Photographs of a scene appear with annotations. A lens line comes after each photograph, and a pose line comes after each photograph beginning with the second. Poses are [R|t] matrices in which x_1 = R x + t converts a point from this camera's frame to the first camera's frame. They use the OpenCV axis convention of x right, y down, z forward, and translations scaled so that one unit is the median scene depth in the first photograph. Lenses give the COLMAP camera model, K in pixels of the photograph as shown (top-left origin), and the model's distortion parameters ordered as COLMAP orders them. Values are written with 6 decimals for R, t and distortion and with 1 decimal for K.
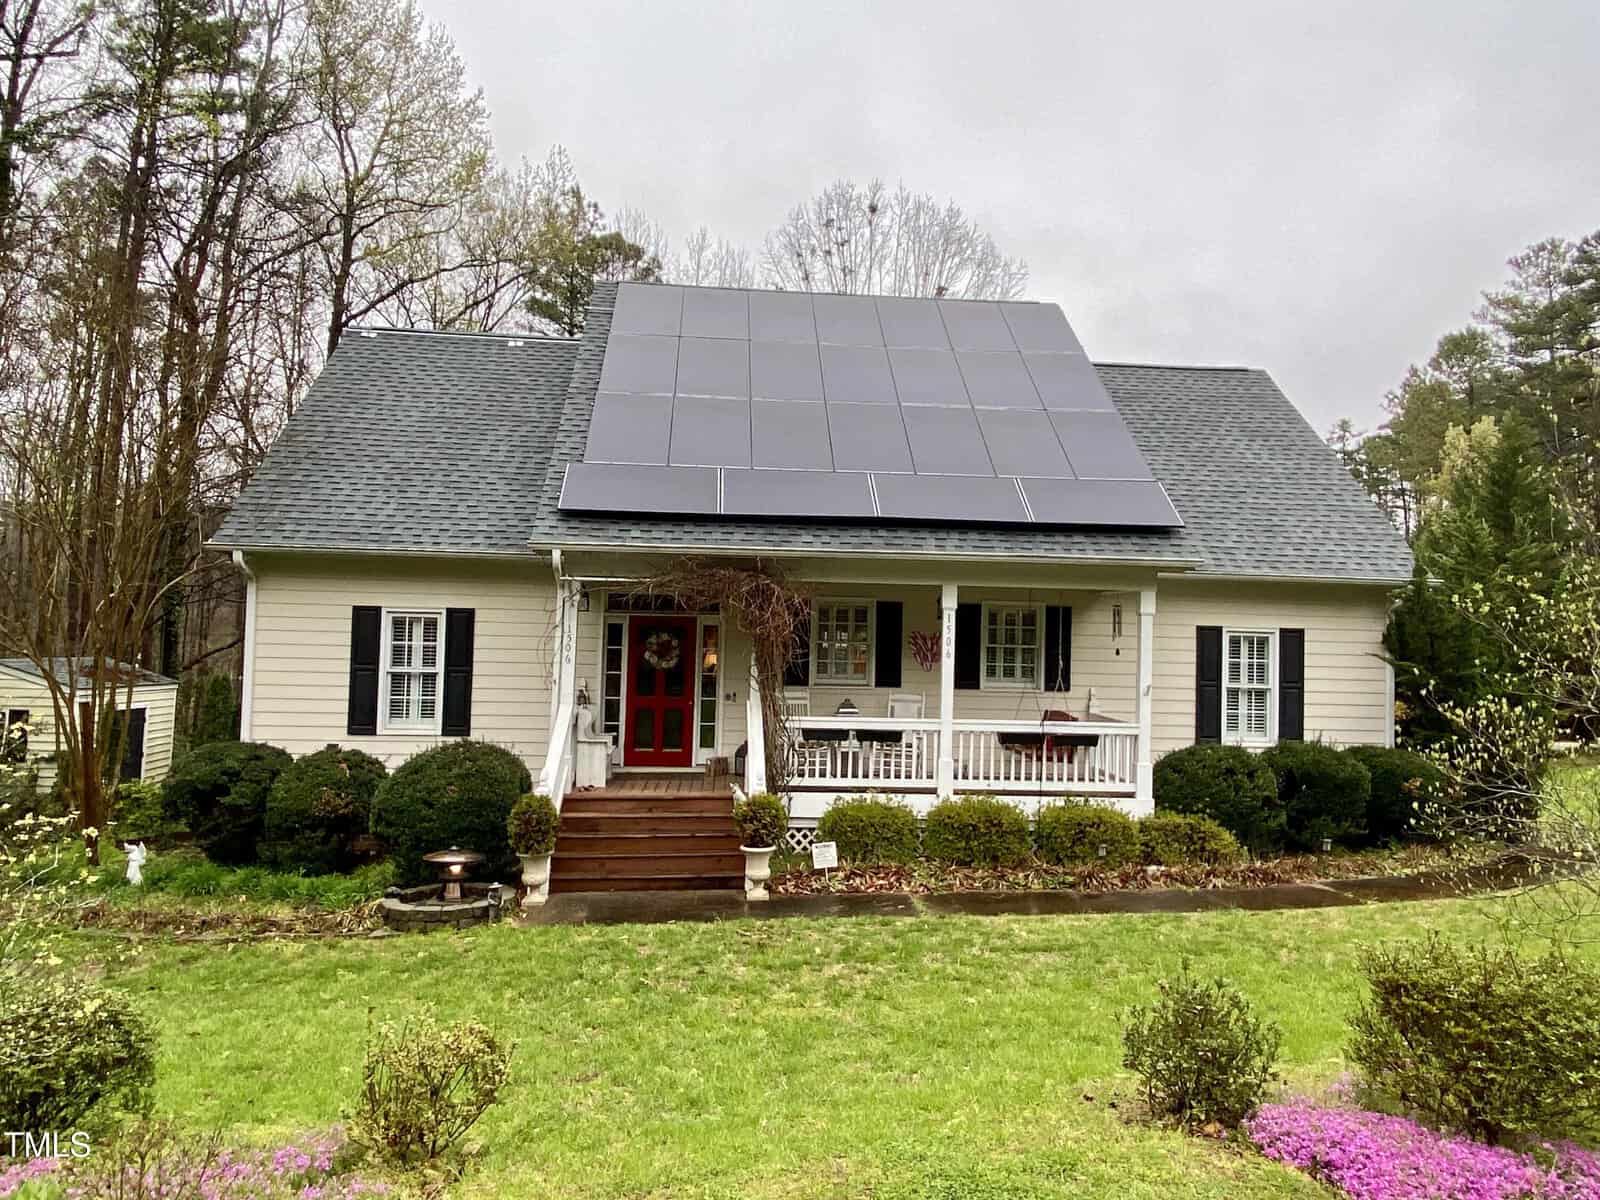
lens RADIAL K [[961.9, 0, 800.9], [0, 961.9, 606.5], [0, 0, 1]] dist [0.023114, -0.025206]
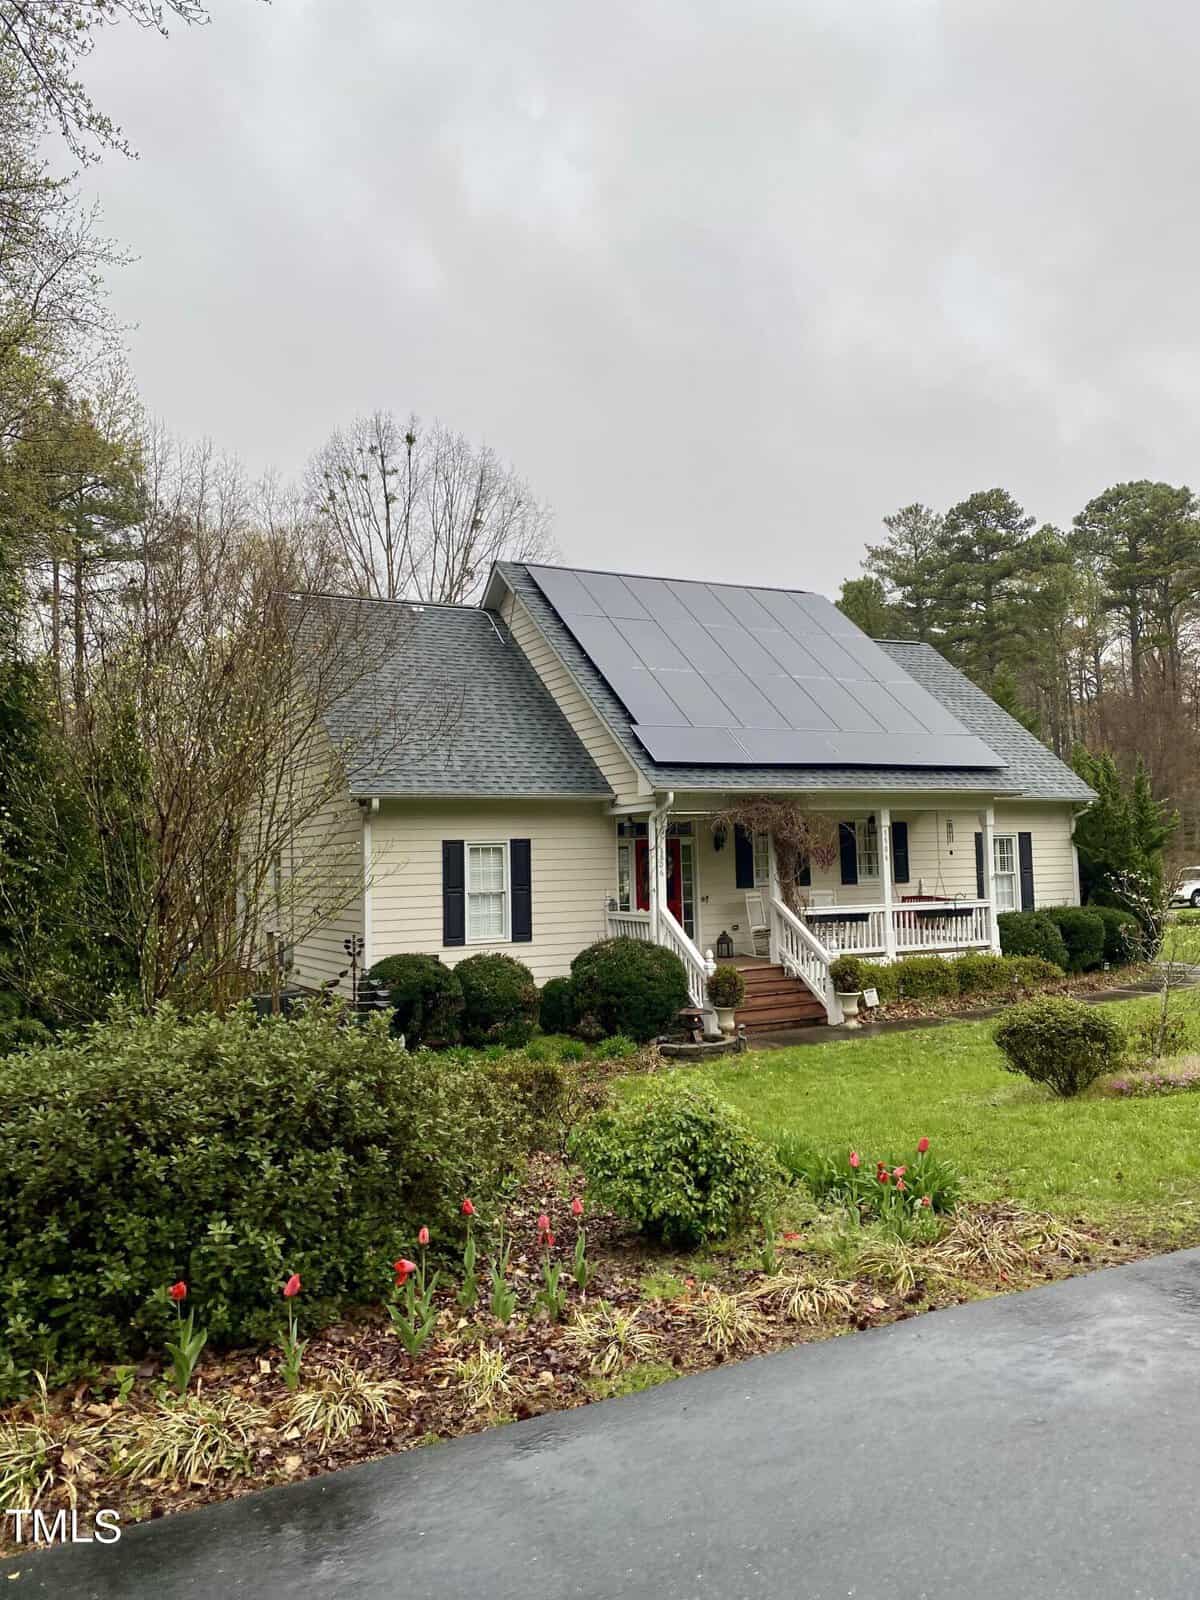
lens RADIAL K [[961.9, 0, 600.0], [0, 961.9, 800.0], [0, 0, 1]] dist [0.023114, -0.025206]
pose [[0.944376, -0.024009, 0.327990, -0.672612], [0.032248, 0.999286, -0.019705, -0.020744], [-0.327283, 0.029186, 0.944476, -0.204912]]
